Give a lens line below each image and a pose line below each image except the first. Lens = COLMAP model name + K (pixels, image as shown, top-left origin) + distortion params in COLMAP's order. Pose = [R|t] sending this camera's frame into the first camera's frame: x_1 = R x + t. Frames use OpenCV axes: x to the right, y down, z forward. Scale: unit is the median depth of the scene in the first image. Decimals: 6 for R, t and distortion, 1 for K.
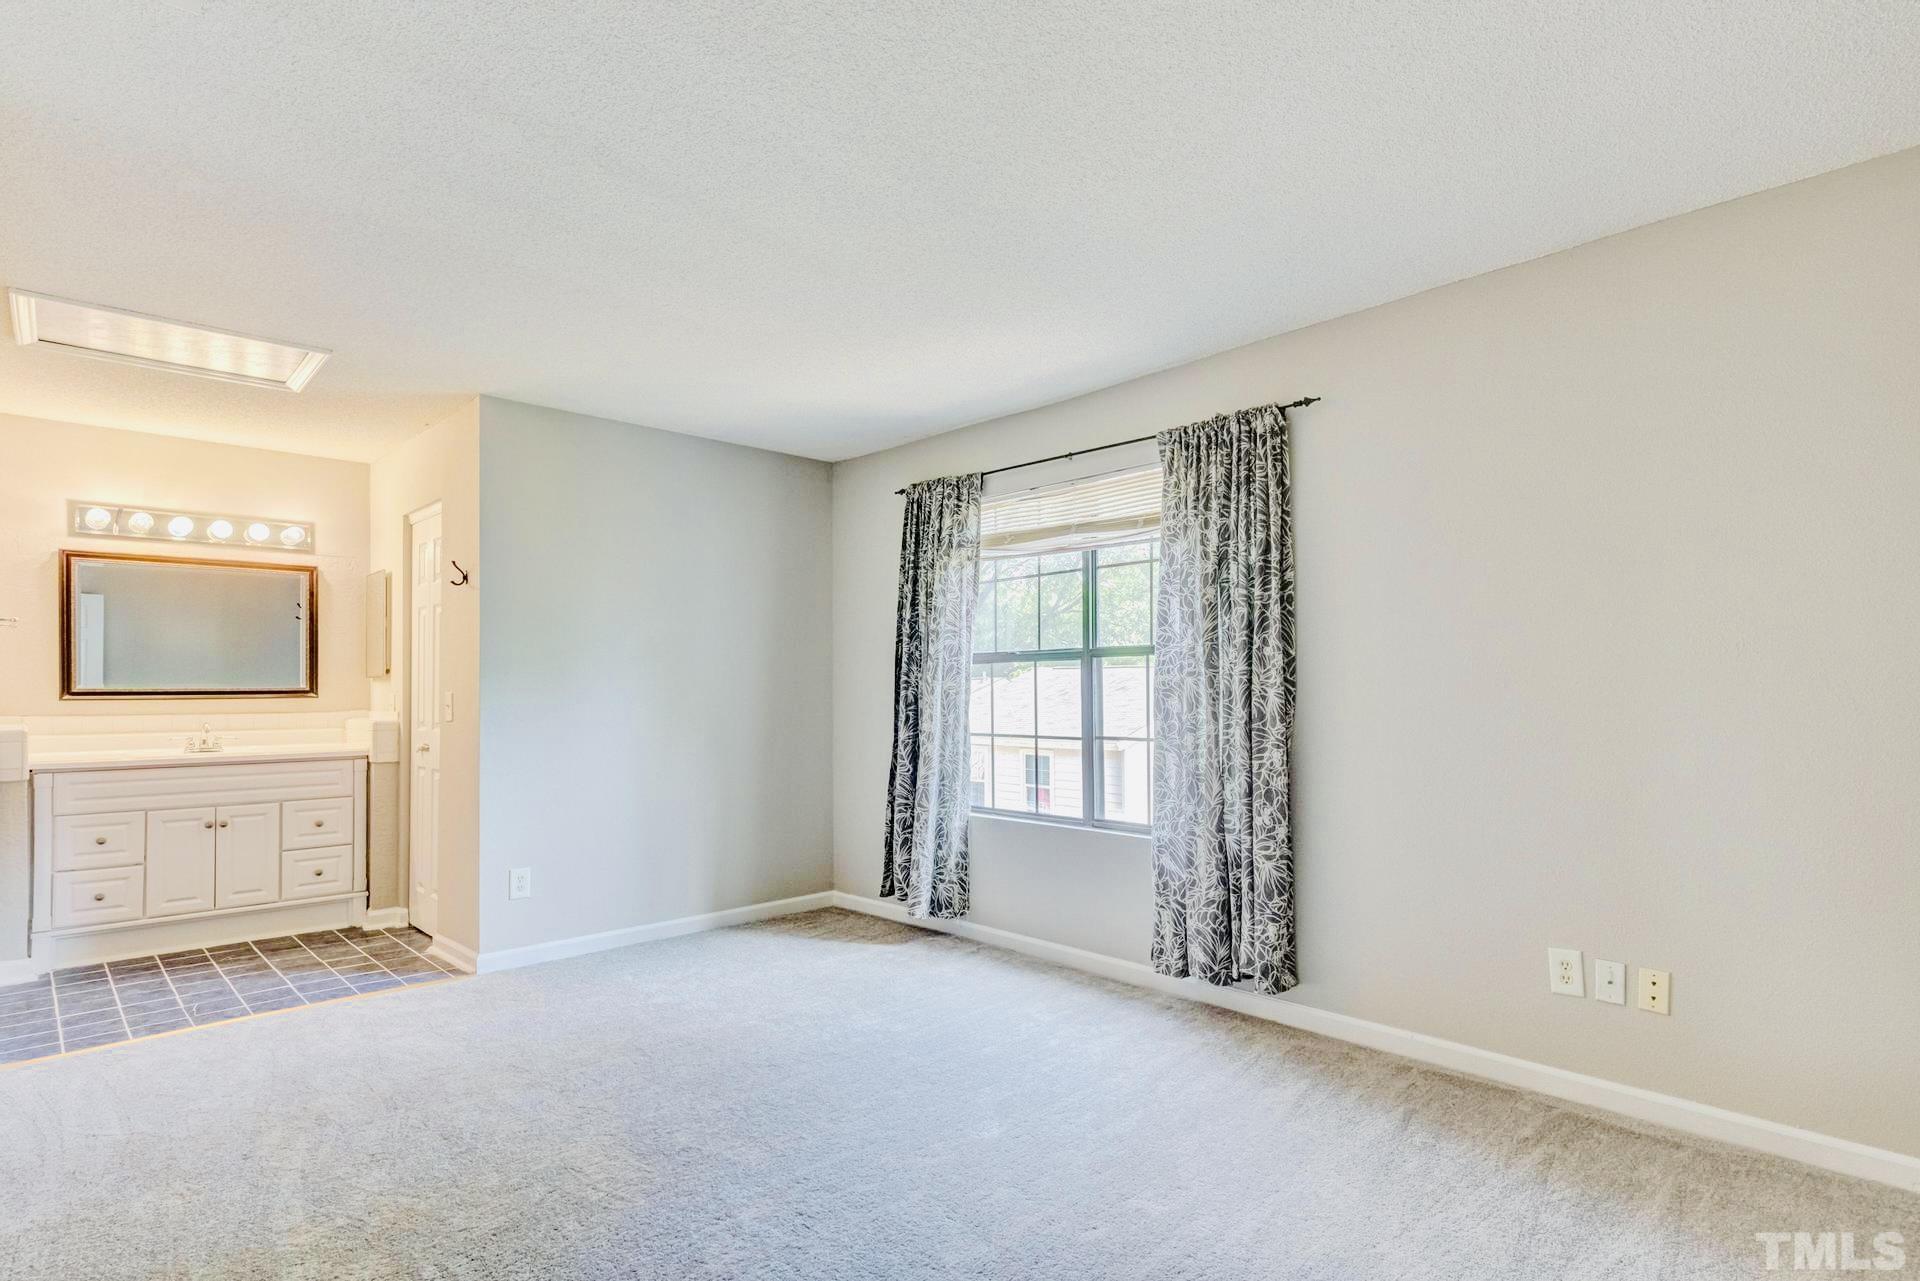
lens RADIAL K [[994.4, 0, 962.6], [0, 994.4, 676.8], [0, 0, 1]] dist [0.019649, -0.000677]
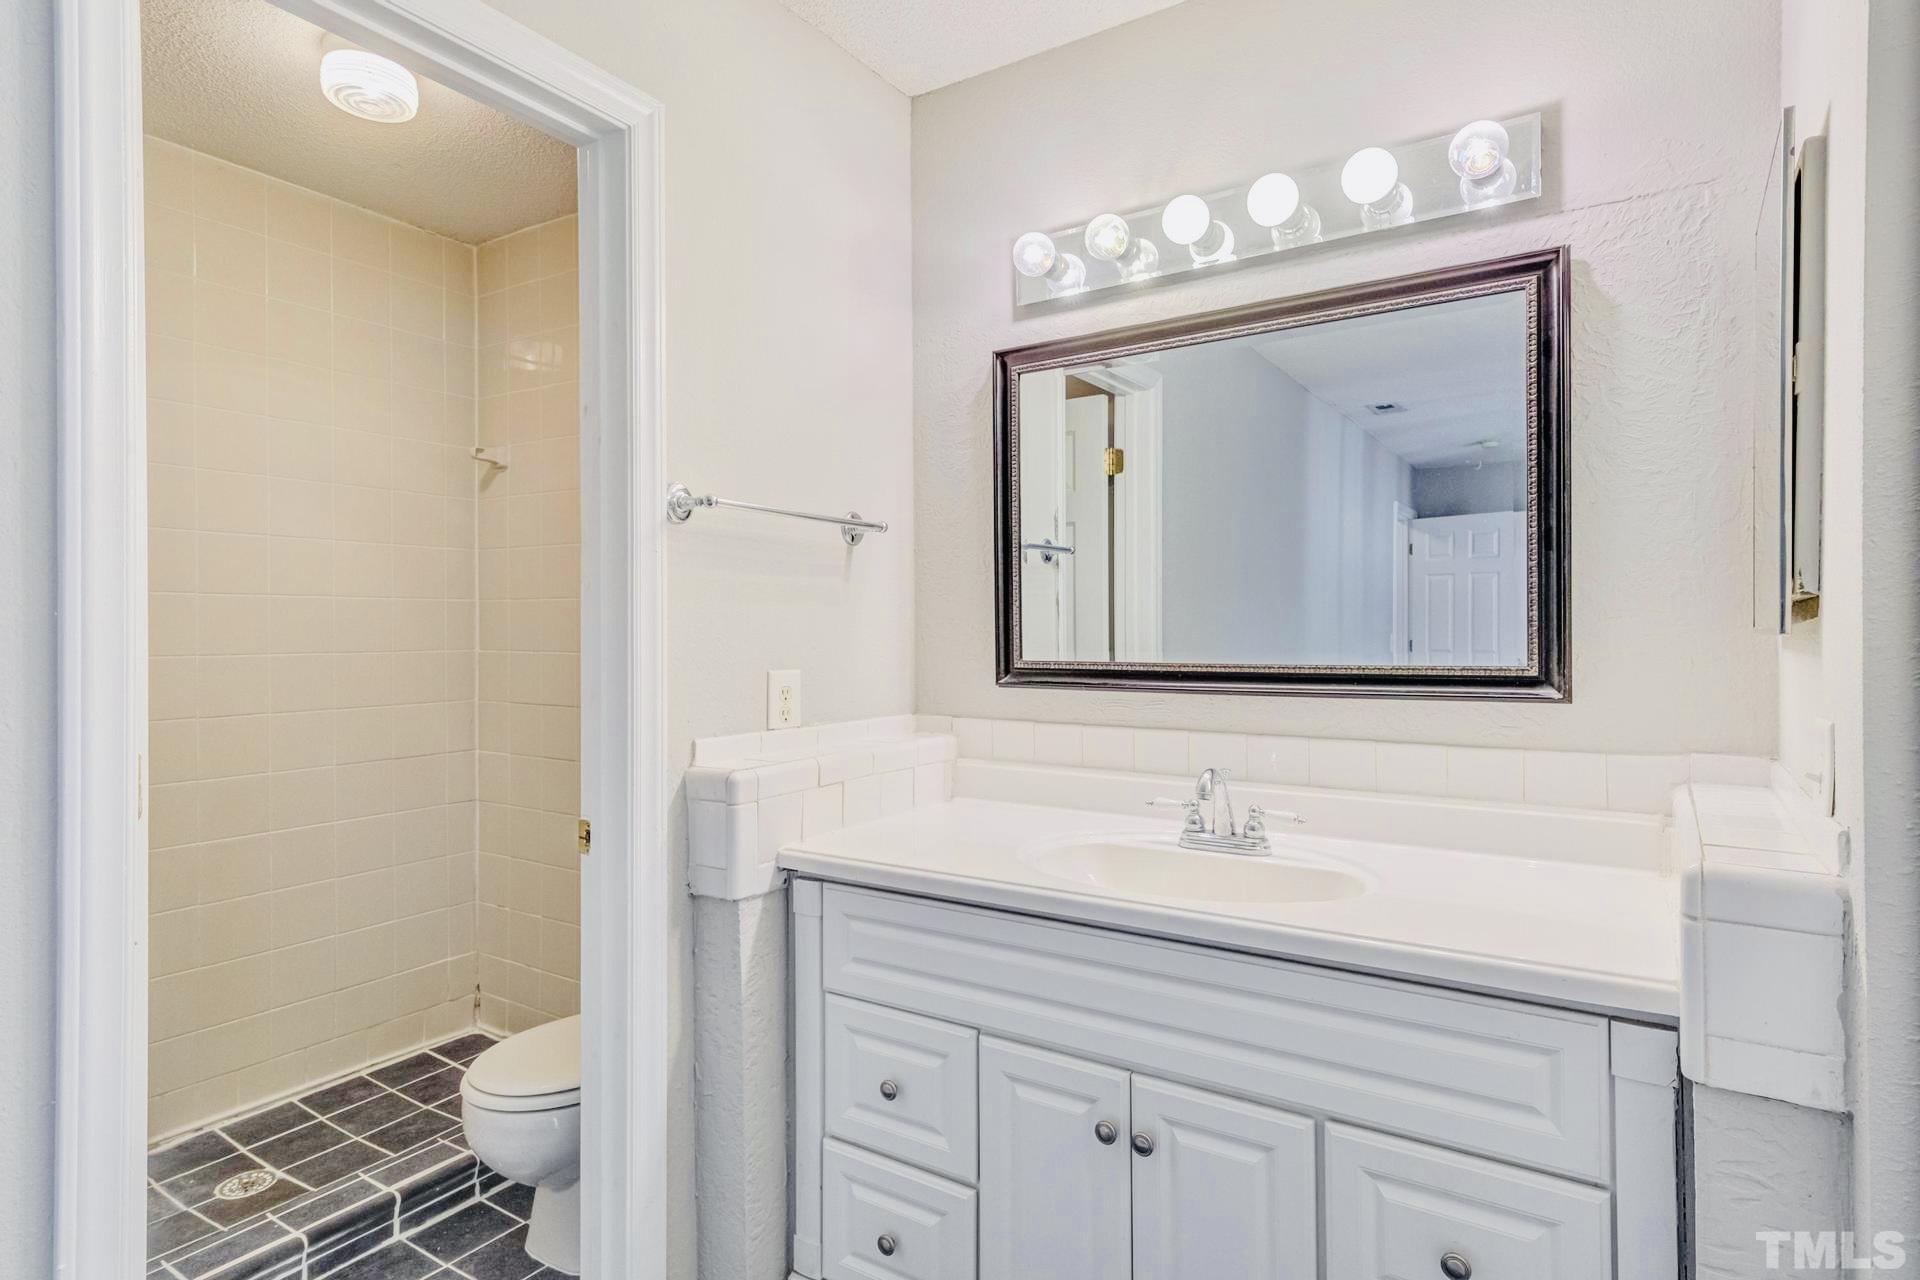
lens RADIAL K [[996.3, 0, 960.0], [0, 996.3, 640.0], [0, 0, 1]] dist [0.020335, -0.000889]
pose [[0.238034, 0.010481, -0.971200, -0.433997], [0.013388, 0.999811, 0.014071, -0.003874], [0.971165, -0.016352, 0.237848, 0.818928]]
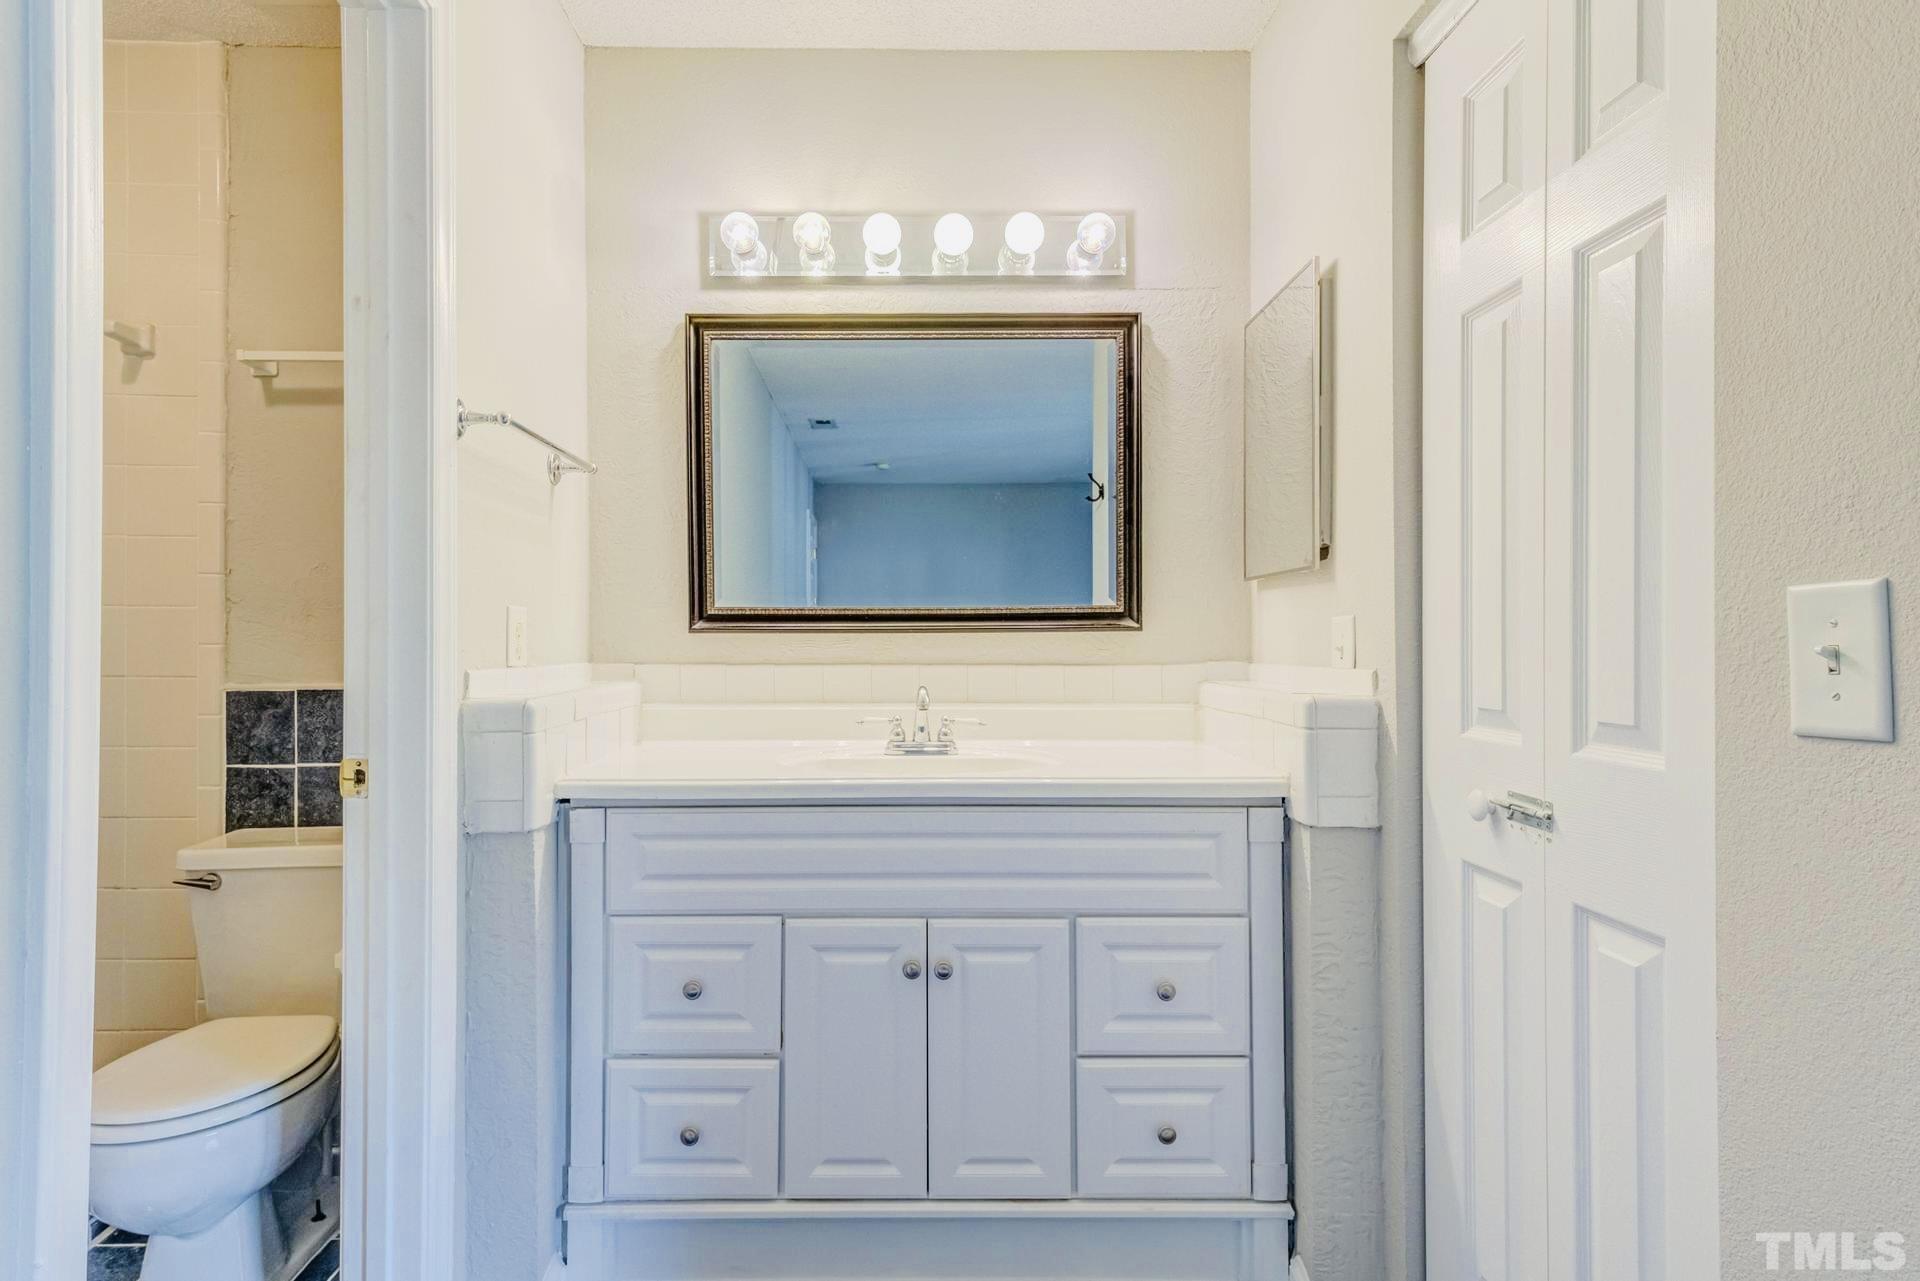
lens RADIAL K [[1003.2, 0, 903.0], [0, 1003.2, 638.7], [0, 0, 1]] dist [0.089720, -0.094460]
pose [[0.726899, 0.002261, -0.686741, -0.458353], [0.008322, 0.999892, 0.012101, 0.020083], [0.686694, -0.014512, 0.726802, 0.672798]]
